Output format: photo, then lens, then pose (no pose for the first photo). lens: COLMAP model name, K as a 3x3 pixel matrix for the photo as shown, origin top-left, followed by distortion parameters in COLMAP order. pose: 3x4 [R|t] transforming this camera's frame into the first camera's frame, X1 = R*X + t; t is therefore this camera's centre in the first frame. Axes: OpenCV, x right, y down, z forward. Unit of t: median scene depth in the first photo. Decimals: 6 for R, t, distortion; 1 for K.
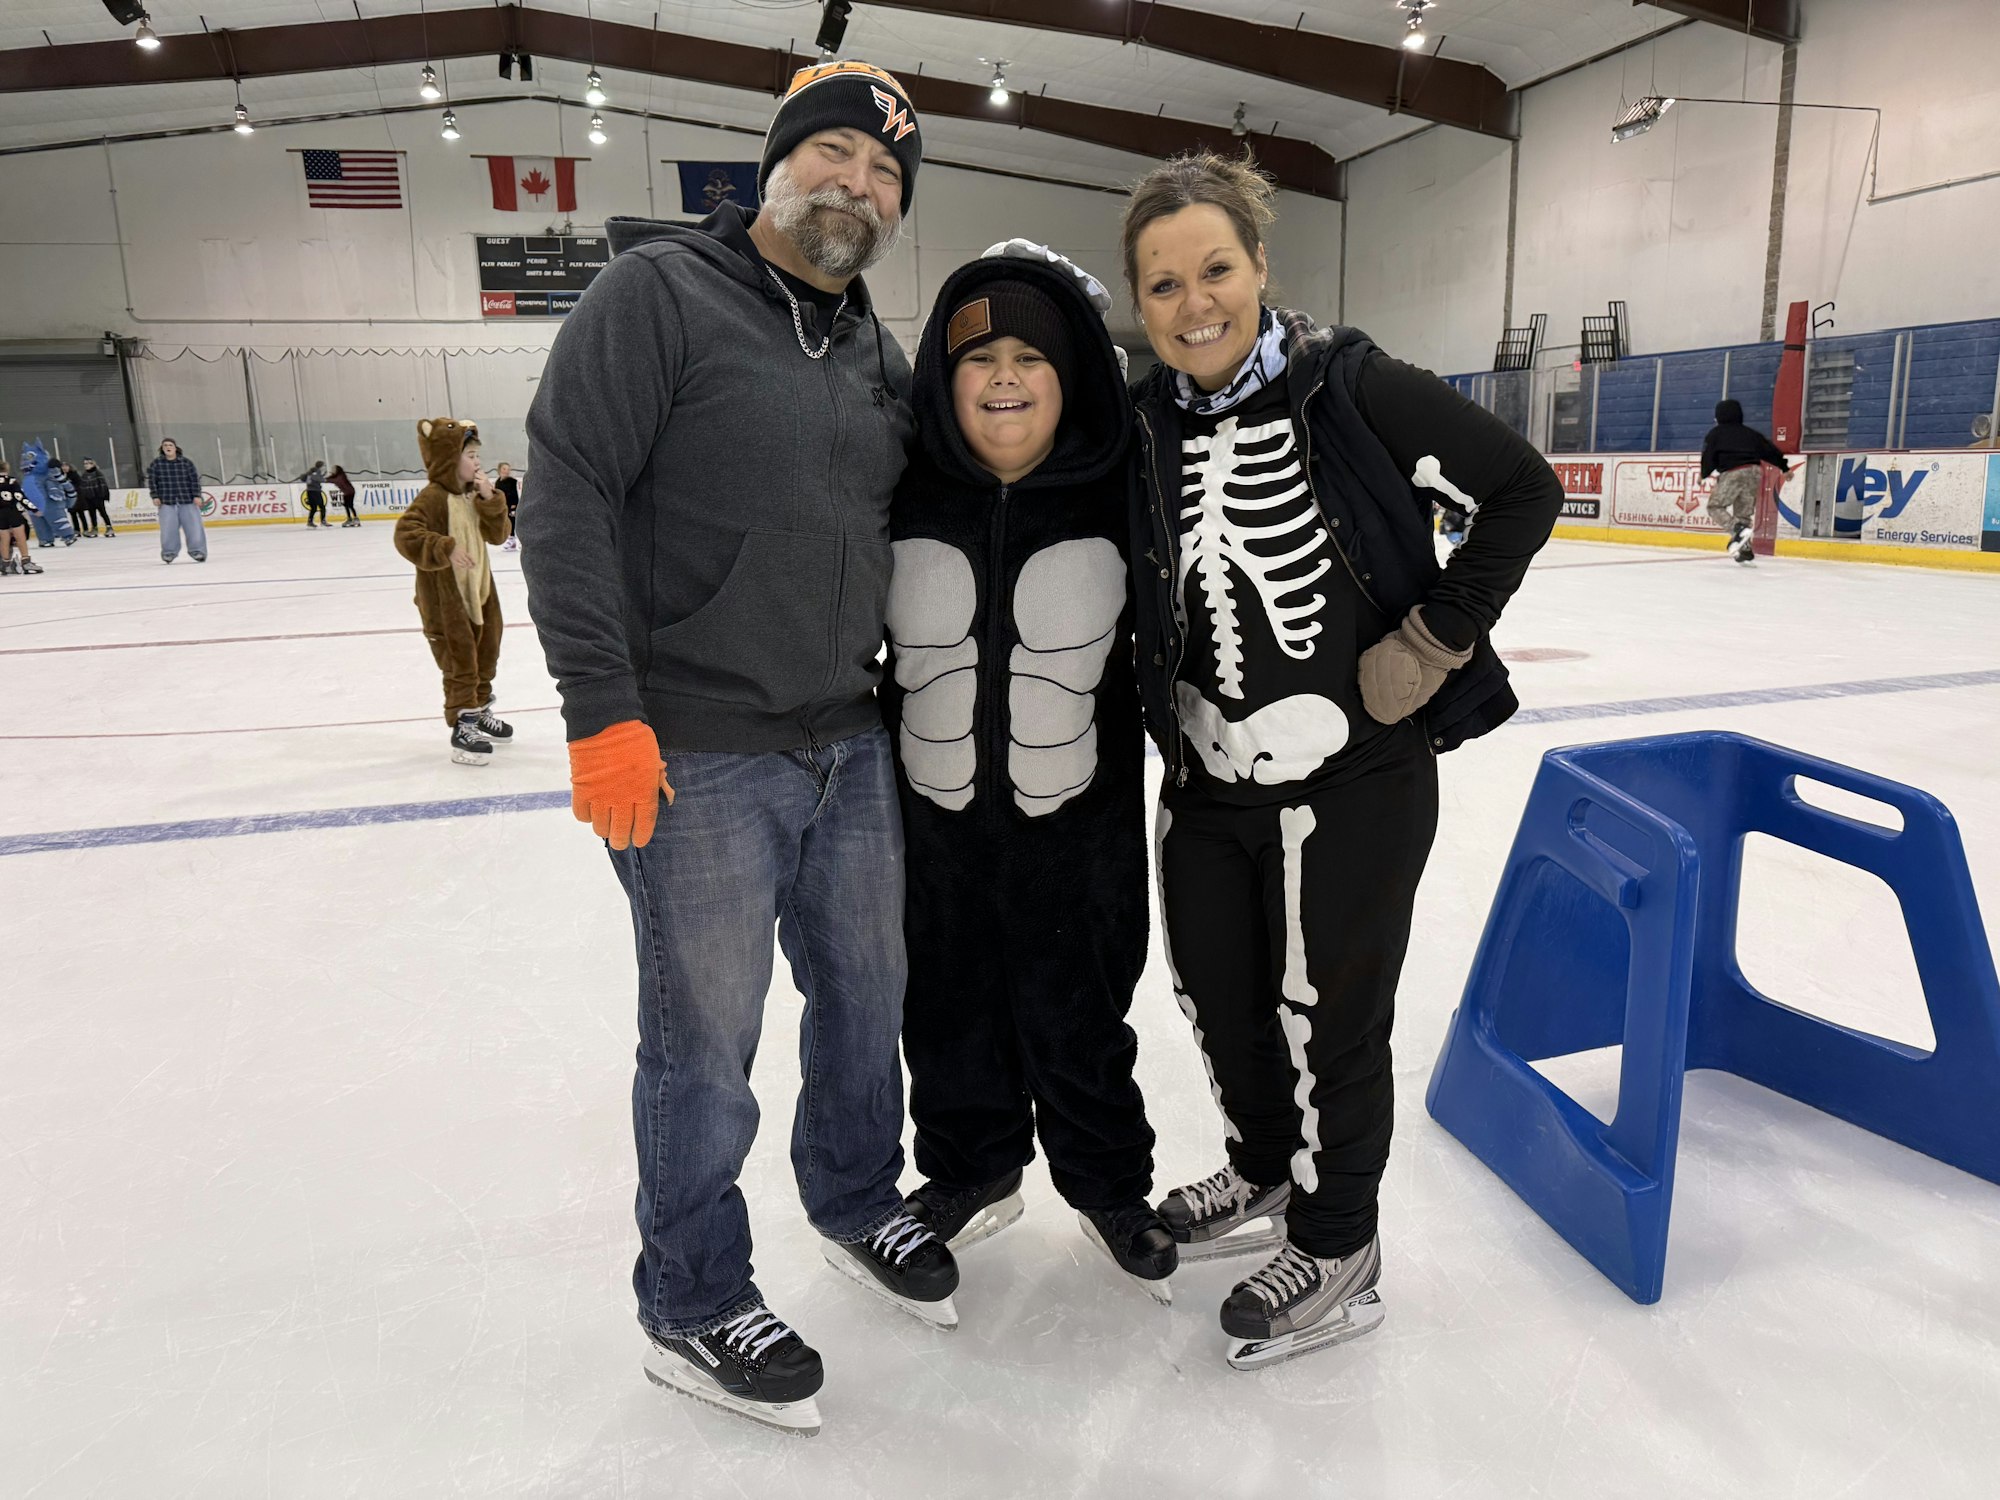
lens RADIAL K [[1400.1, 0, 995.5], [0, 1400.1, 756.5], [0, 0, 1]] dist [0.065257, -0.064968]
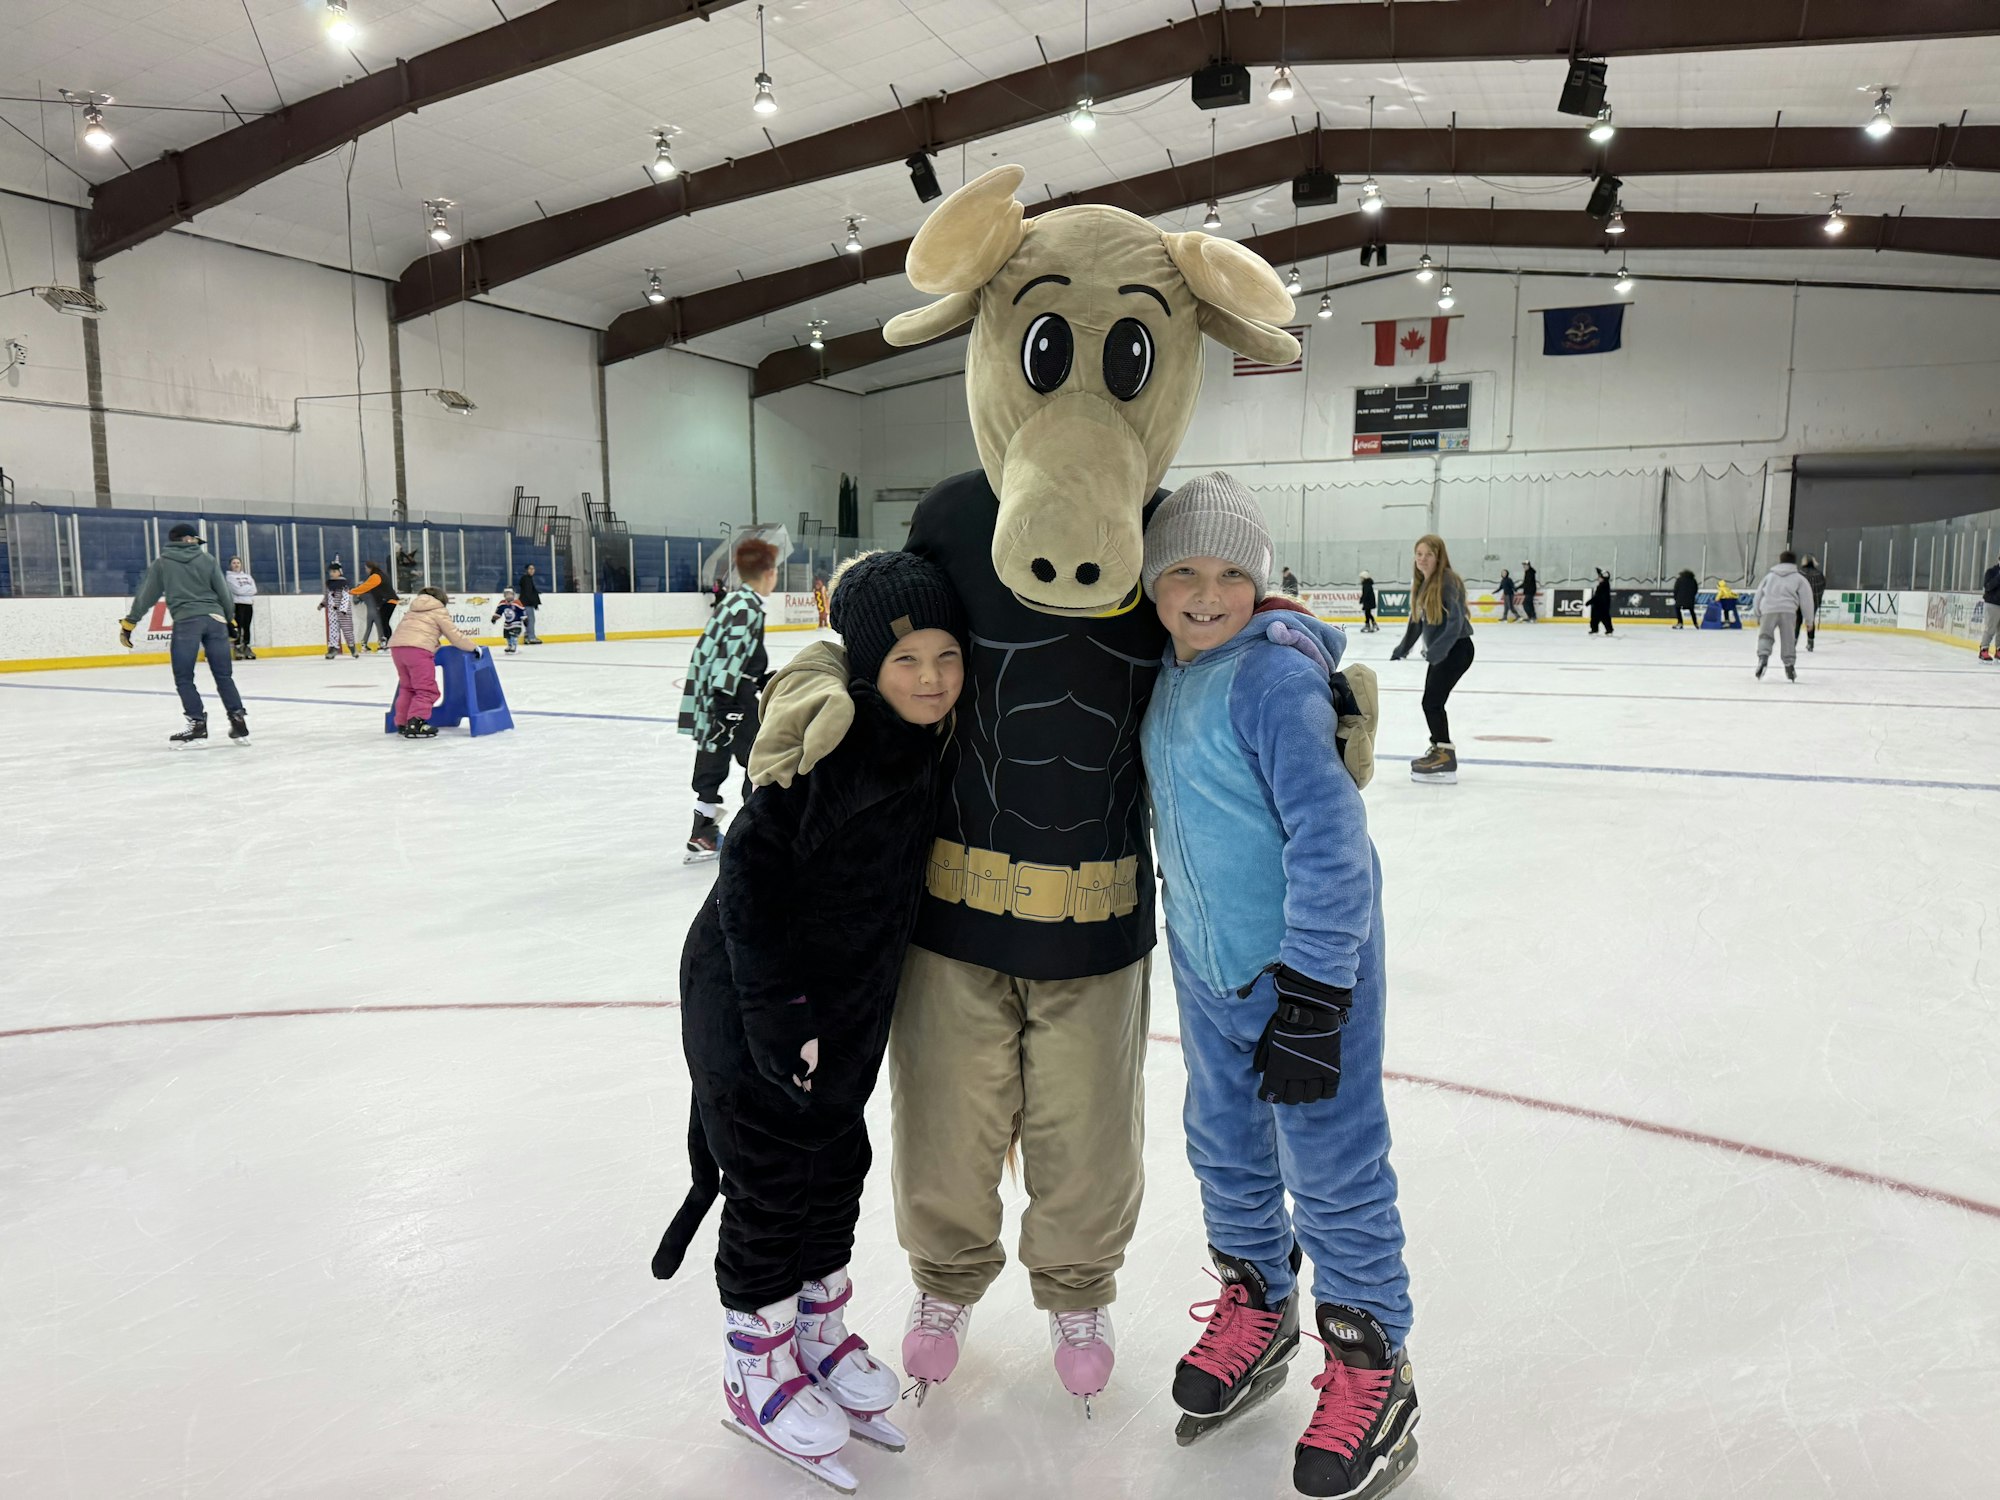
lens RADIAL K [[1400.1, 0, 995.5], [0, 1400.1, 756.5], [0, 0, 1]] dist [0.065257, -0.064968]
pose [[0.777993, 0.109565, -0.618646, 0.158765], [-0.157626, 0.987222, -0.023385, 0.009030], [0.608179, 0.115708, 0.785322, -0.067441]]
